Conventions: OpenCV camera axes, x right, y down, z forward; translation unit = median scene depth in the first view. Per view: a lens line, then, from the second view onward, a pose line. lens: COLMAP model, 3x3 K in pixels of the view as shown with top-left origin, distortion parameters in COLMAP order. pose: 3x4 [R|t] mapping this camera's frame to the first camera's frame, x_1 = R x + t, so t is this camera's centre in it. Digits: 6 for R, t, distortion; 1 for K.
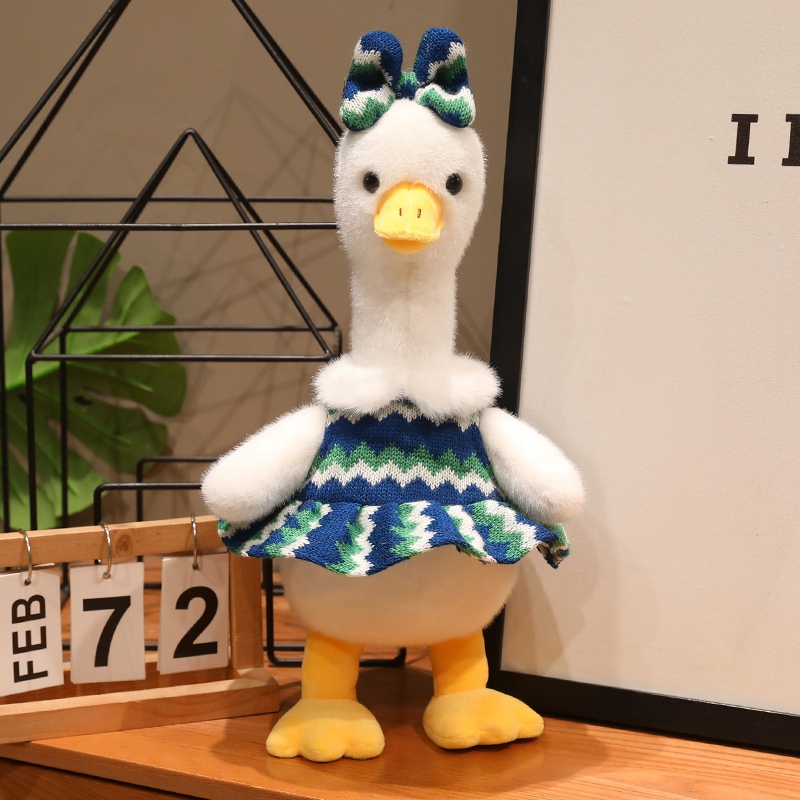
lens RADIAL K [[1785.3, 0, 394.0], [0, 1785.3, 398.2], [0, 0, 1]] dist [0.048613, 0.000000]
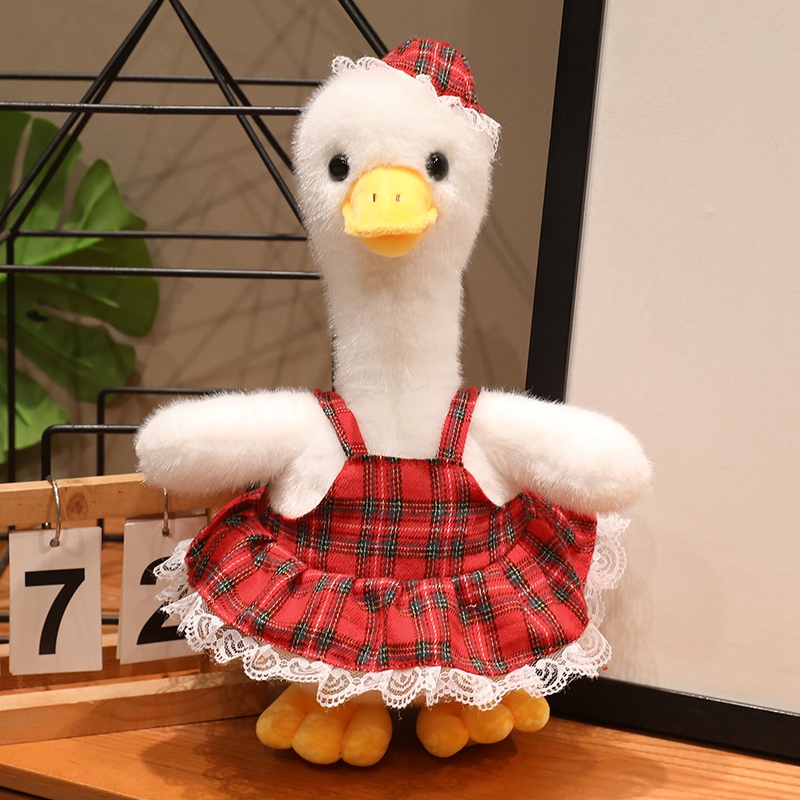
lens RADIAL K [[1739.7, 0, 387.2], [0, 1739.7, 368.3], [0, 0, 1]] dist [0.024399, 0.000000]
pose [[0.999747, 0.017686, 0.013880, -0.022998], [-0.018212, 0.999081, 0.038794, -0.011952], [-0.013181, -0.039037, 0.999151, 0.213258]]
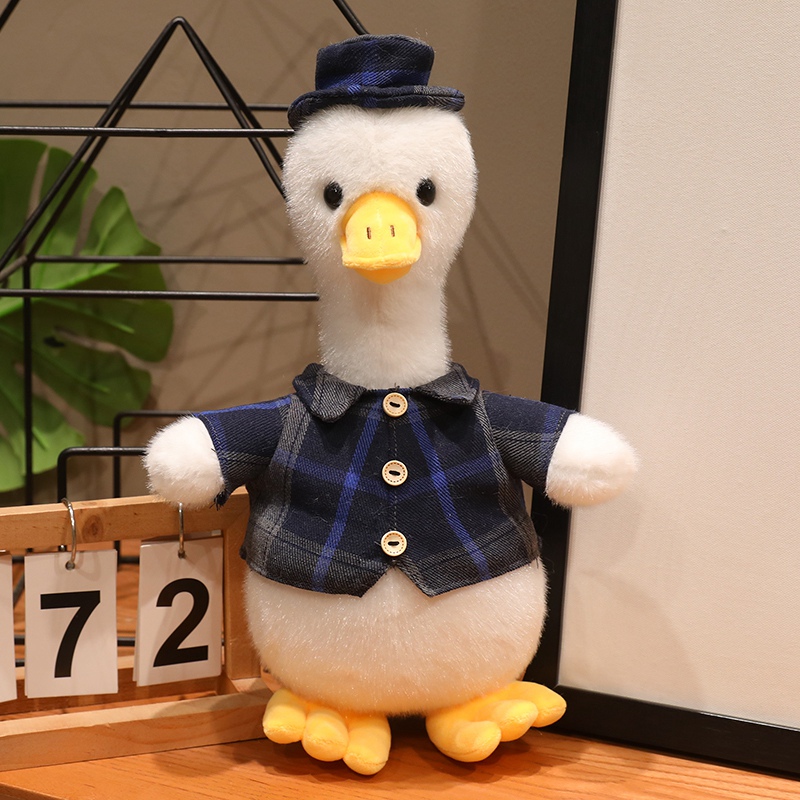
lens RADIAL K [[1628.4, 0, 388.0], [0, 1628.4, 376.7], [0, 0, 1]] dist [0.025512, 0.000000]
pose [[0.999851, 0.010649, 0.013573, -0.028336], [-0.011007, 0.999585, 0.026630, -0.006244], [-0.013284, -0.026775, 0.999553, 0.262346]]
